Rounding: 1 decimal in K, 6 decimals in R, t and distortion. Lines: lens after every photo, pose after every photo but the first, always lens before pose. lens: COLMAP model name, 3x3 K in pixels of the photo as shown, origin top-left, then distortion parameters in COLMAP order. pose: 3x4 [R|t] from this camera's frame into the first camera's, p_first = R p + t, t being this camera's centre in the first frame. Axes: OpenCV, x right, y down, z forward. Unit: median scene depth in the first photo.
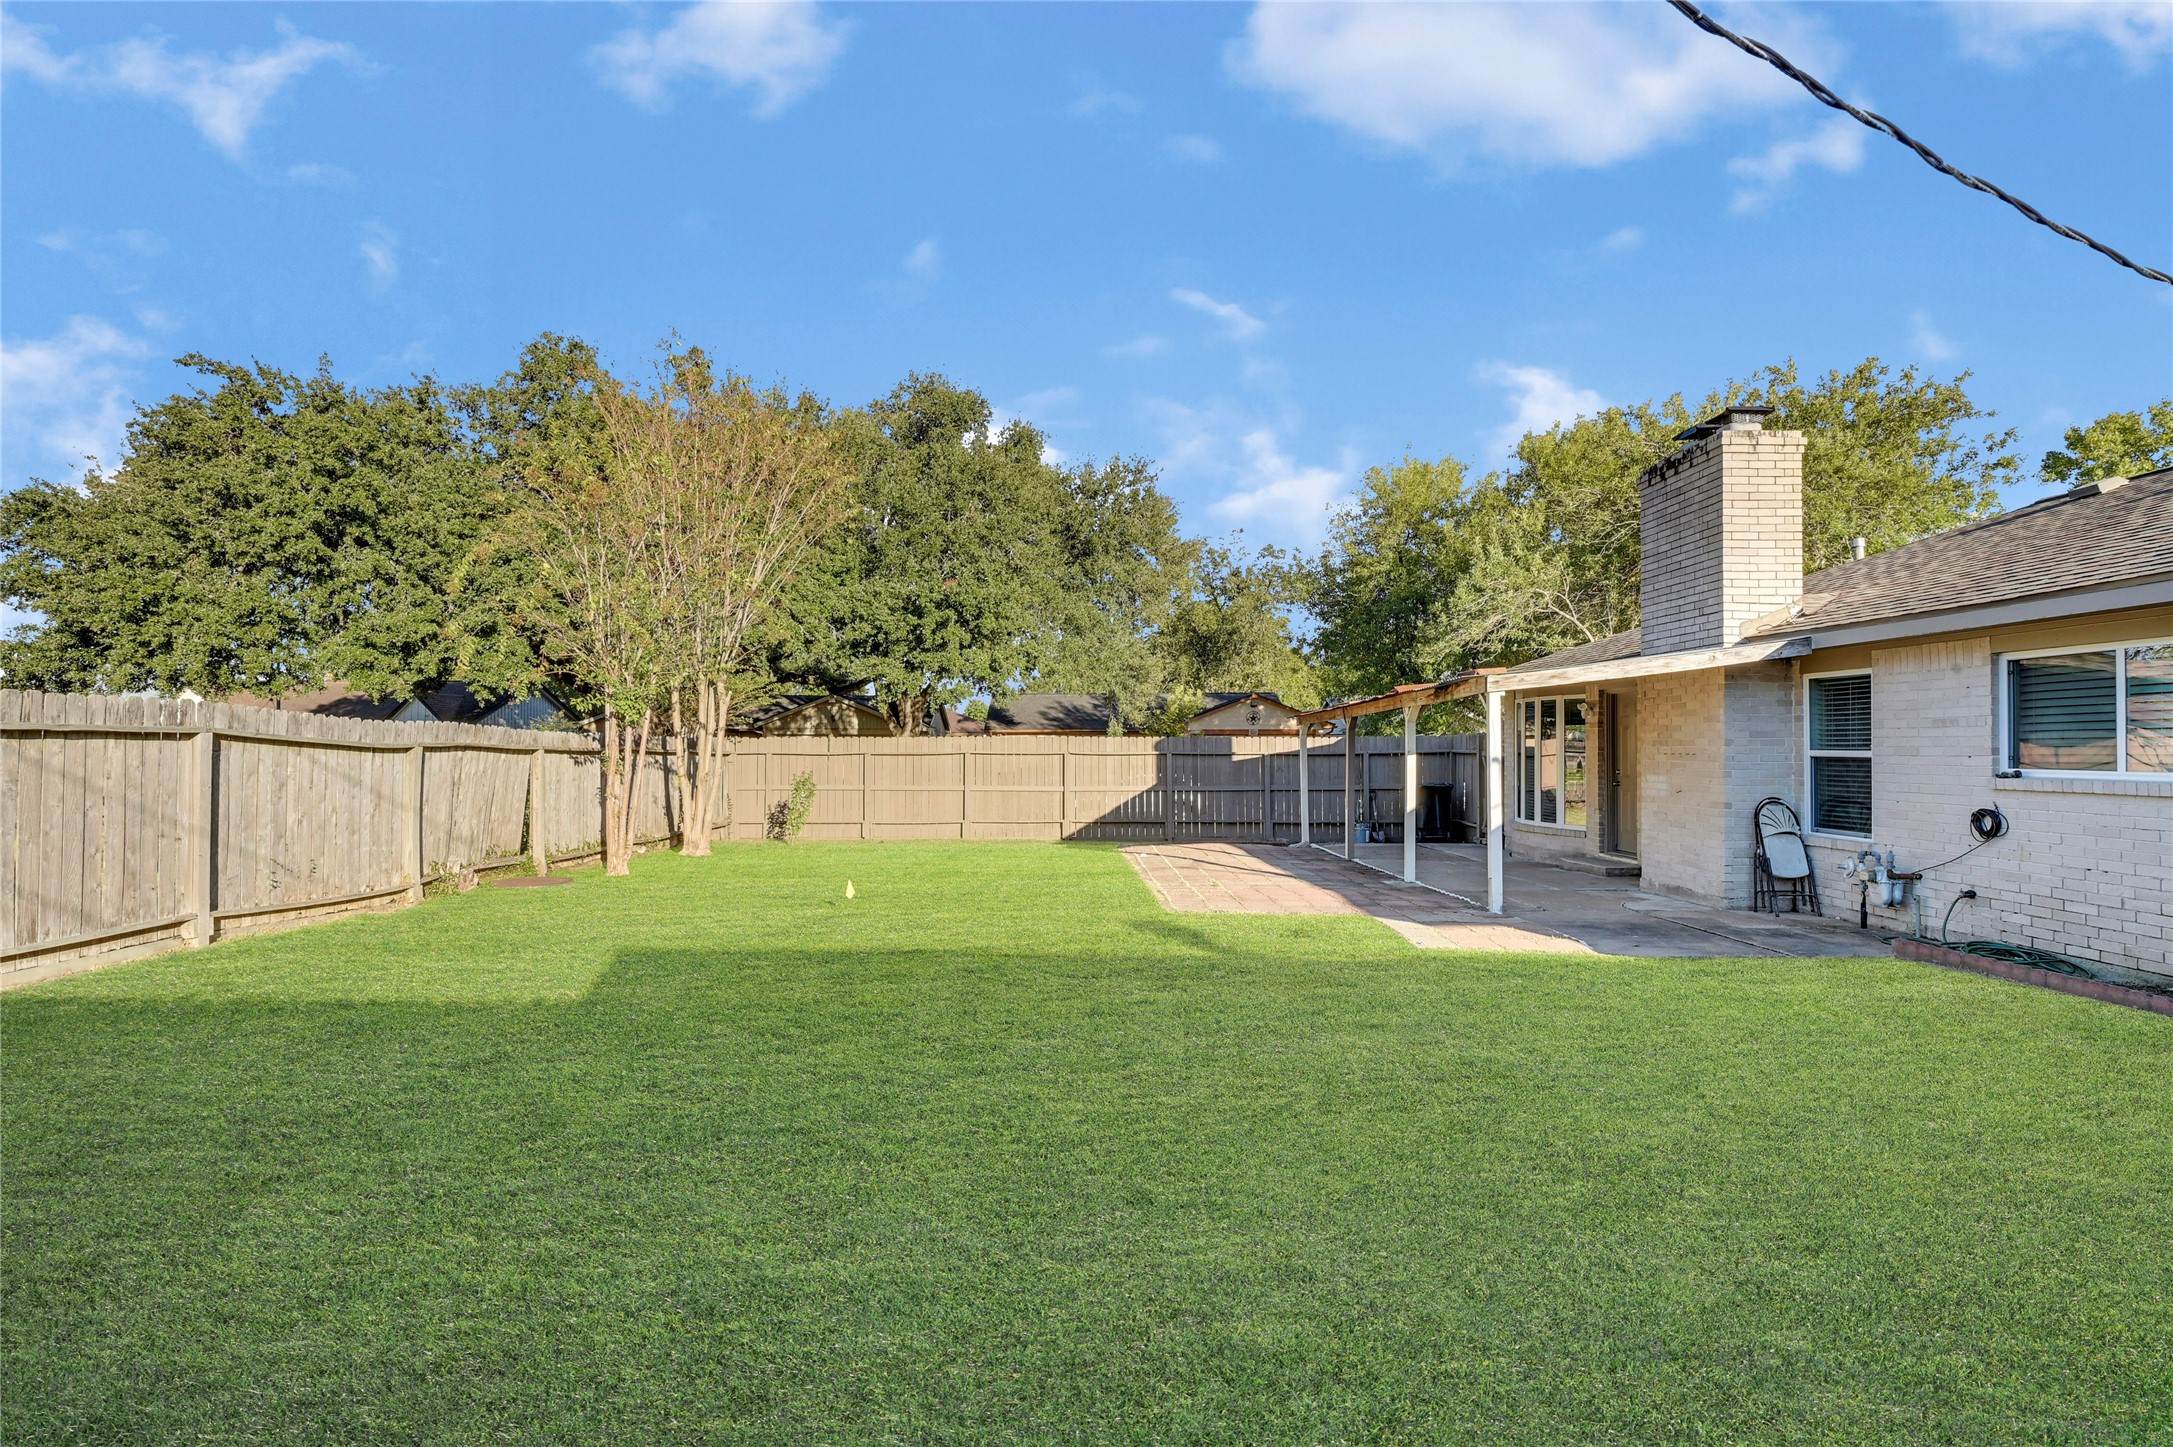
lens RADIAL K [[1086.1, 0, 1082.3], [0, 1086.1, 736.6], [0, 0, 1]] dist [0.004031, 0.000855]
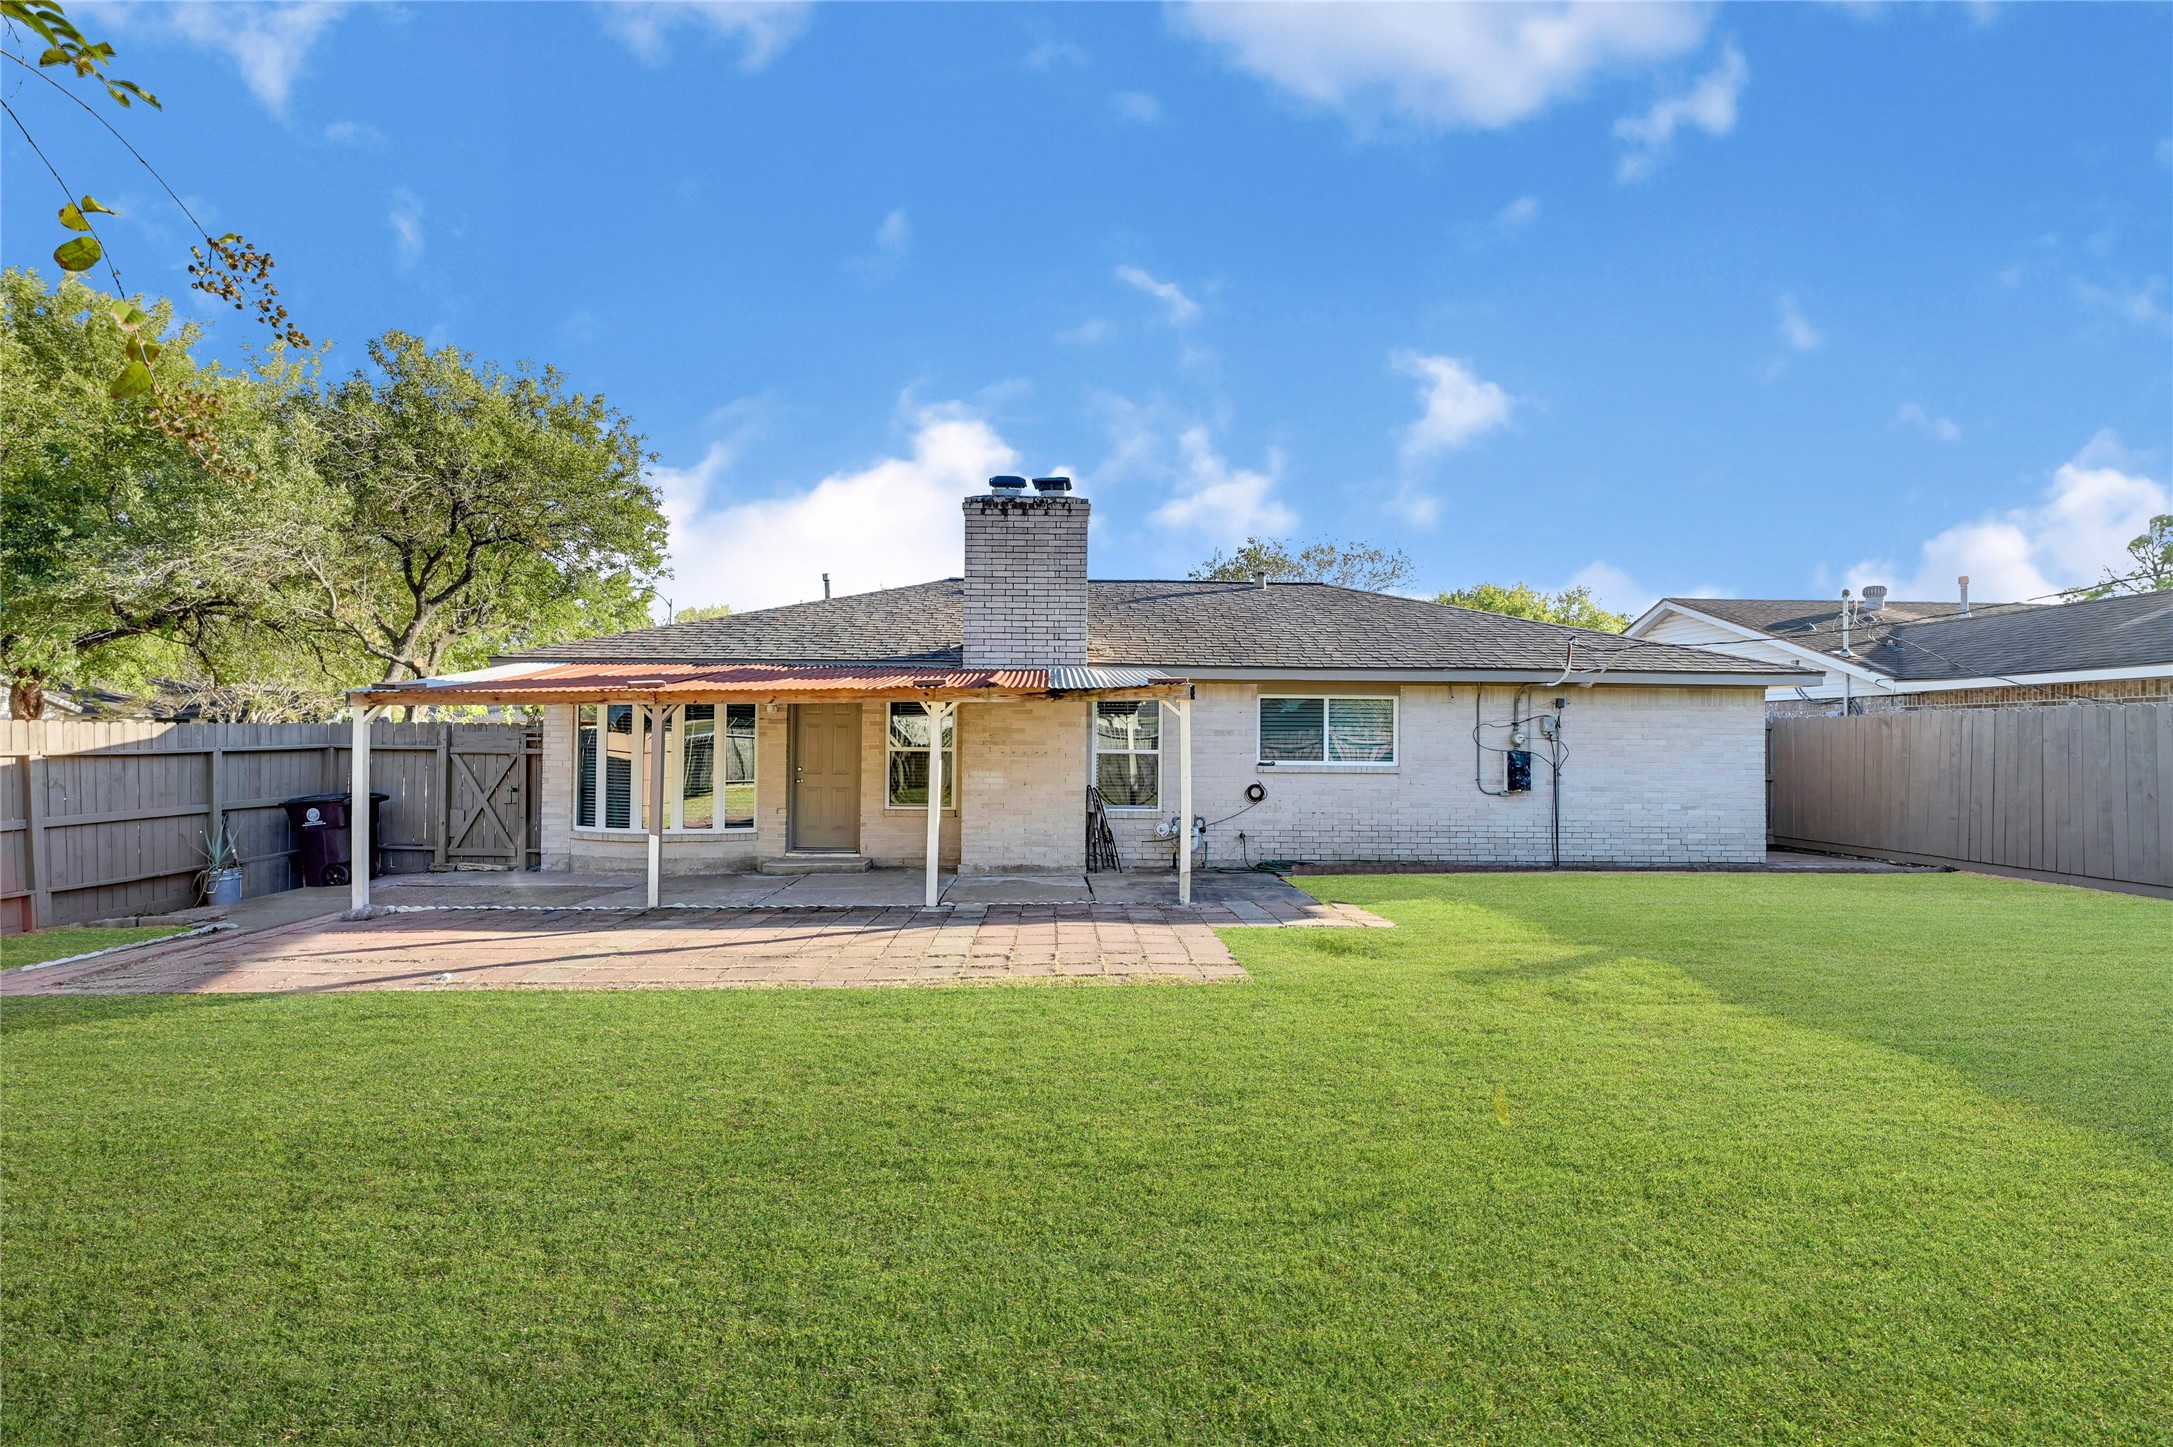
lens RADIAL K [[936.1, 0, 1088.6], [0, 936.1, 733.1], [0, 0, 1]] dist [-0.001208, 0.000740]
pose [[-0.016255, 0.003593, 0.999861, -0.505021], [-0.019113, 0.999810, -0.003904, -0.002752], [-0.999685, -0.019174, -0.016183, 1.014828]]
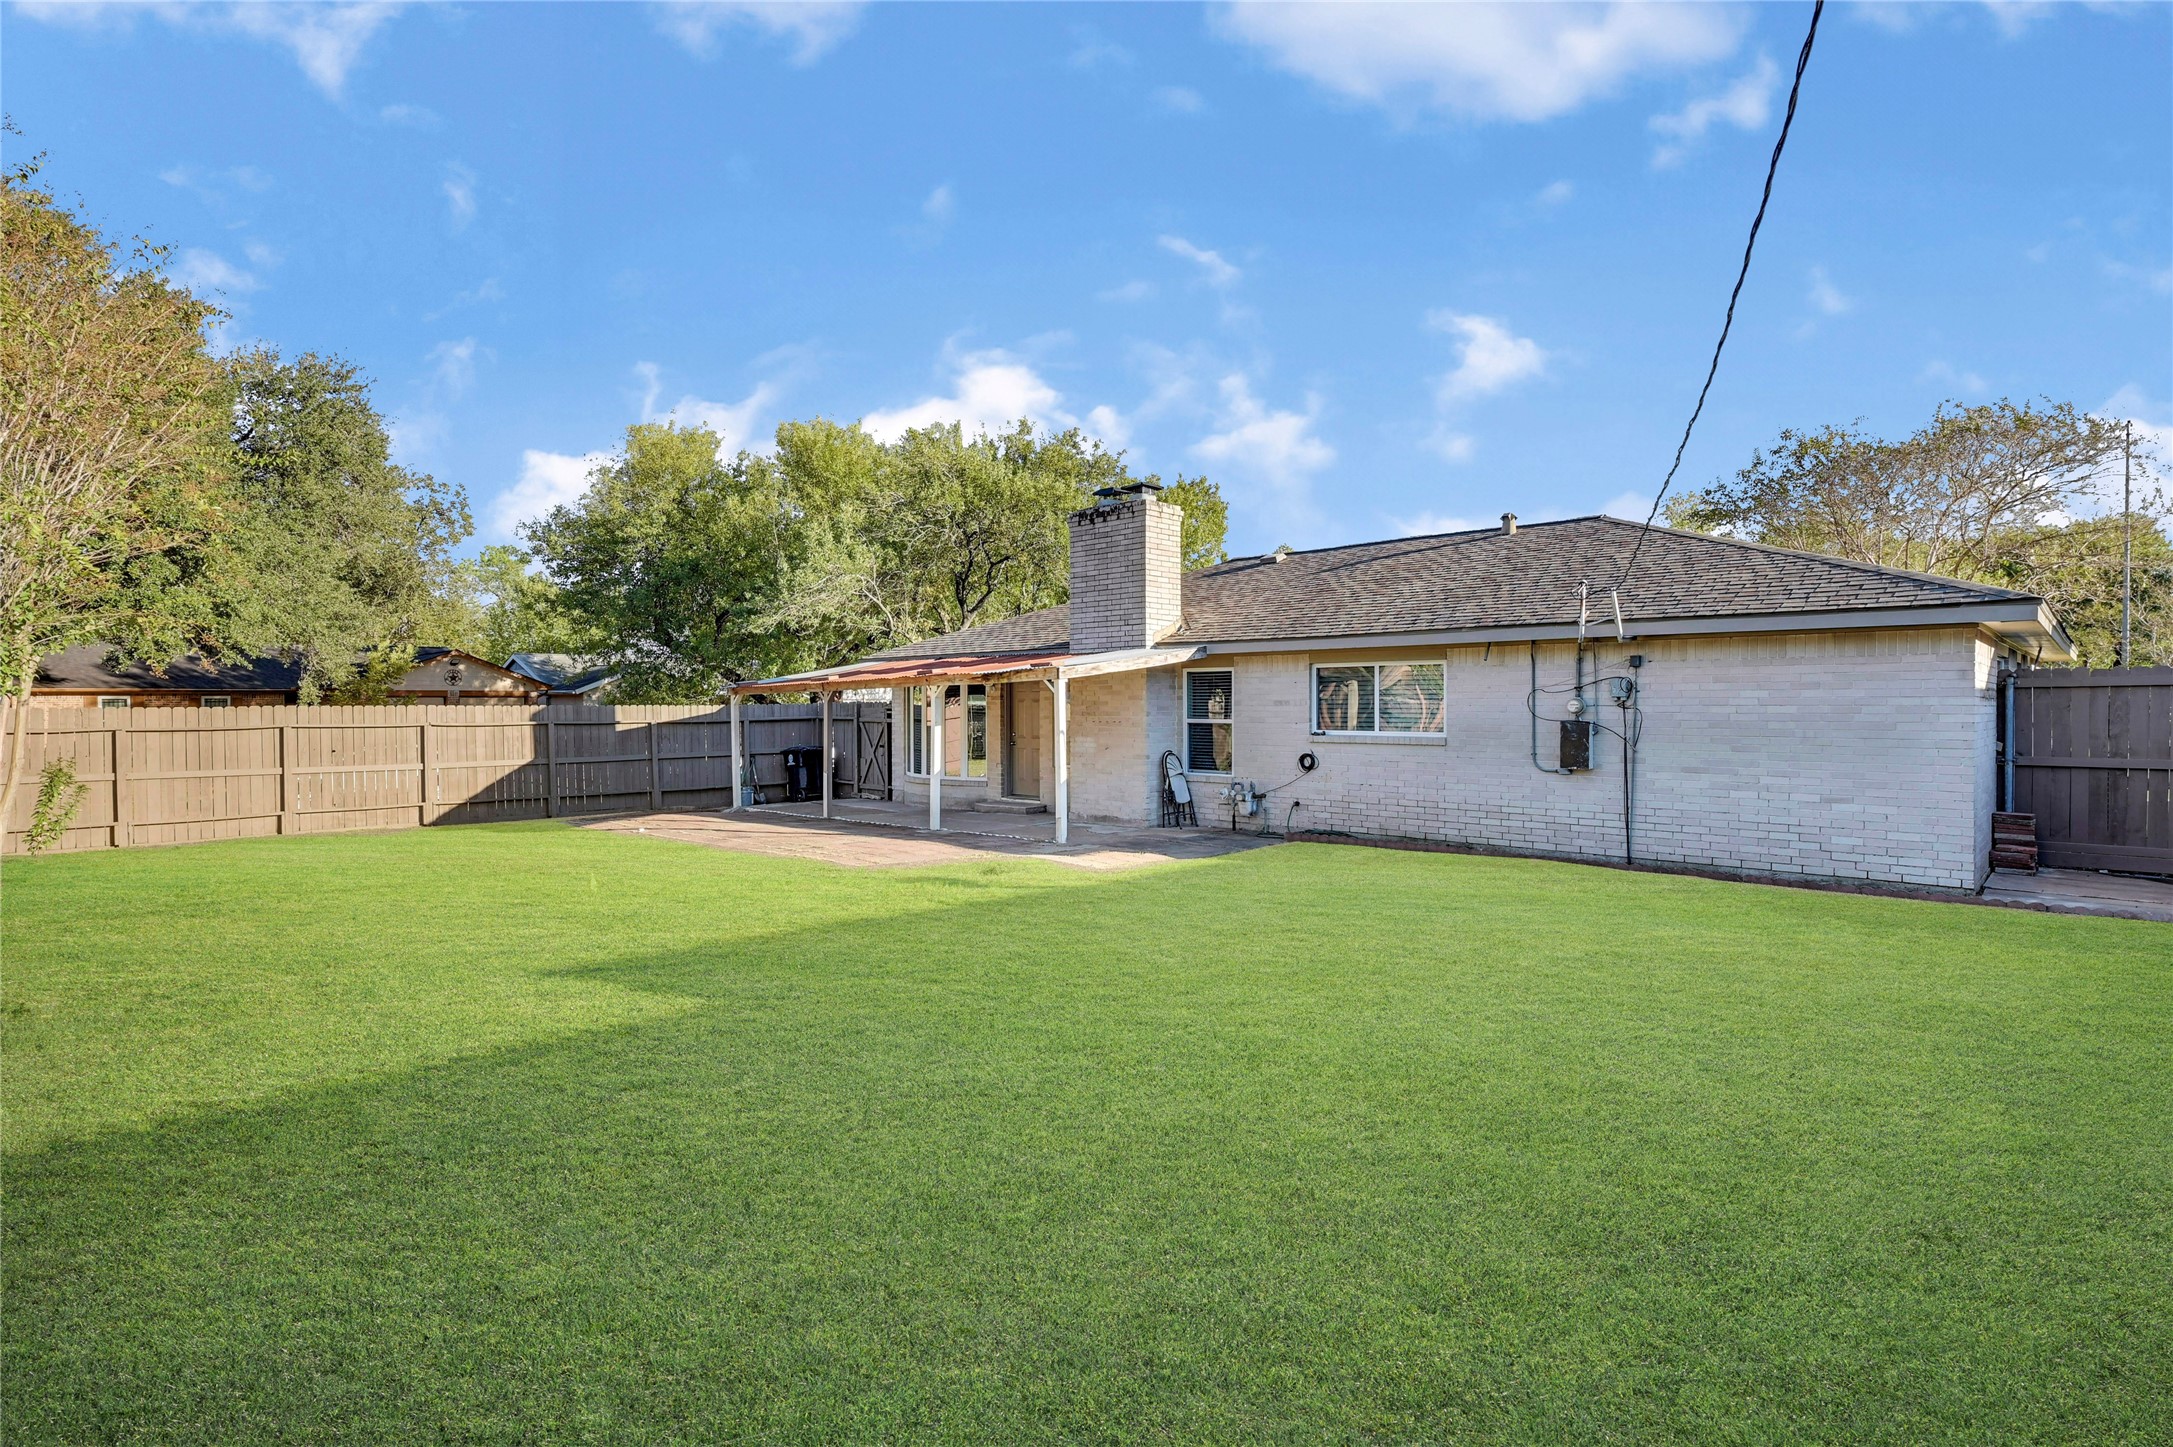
lens RADIAL K [[1086.1, 0, 1094.9], [0, 1086.1, 725.2], [0, 0, 1]] dist [0.004031, 0.000855]
pose [[0.696715, -0.018808, 0.717102, -0.505339], [-0.002909, 0.999574, 0.029042, -0.021896], [-0.717343, -0.022320, 0.696363, 0.032716]]
